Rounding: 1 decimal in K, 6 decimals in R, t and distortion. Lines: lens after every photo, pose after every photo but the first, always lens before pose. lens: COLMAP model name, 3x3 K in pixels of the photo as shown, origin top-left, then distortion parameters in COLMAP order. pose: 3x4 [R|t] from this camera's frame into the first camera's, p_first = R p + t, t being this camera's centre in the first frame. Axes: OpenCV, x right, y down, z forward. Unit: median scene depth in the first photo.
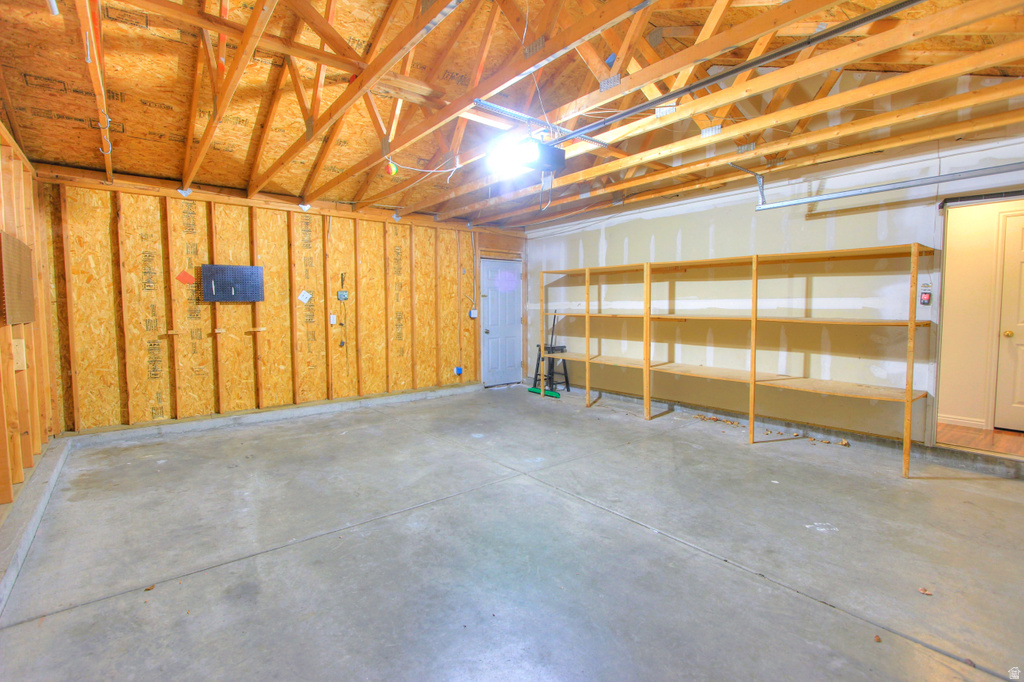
lens RADIAL K [[499.5, 0, 510.6], [0, 499.5, 335.2], [0, 0, 1]] dist [-0.008538, -0.001214]
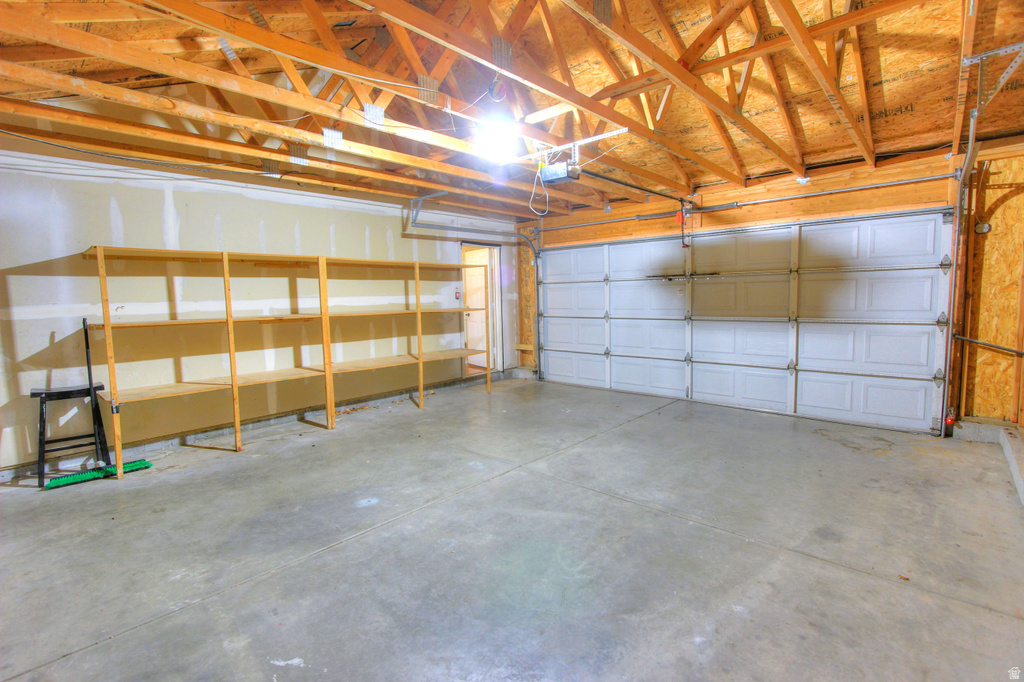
lens RADIAL K [[494.5, 0, 513.5], [0, 494.5, 306.6], [0, 0, 1]] dist [-0.031570, 0.001829]
pose [[-0.196426, -0.012586, 0.980438, -0.831584], [0.085089, 0.995927, 0.029833, -0.063768], [-0.976820, 0.089285, -0.194555, 1.048256]]
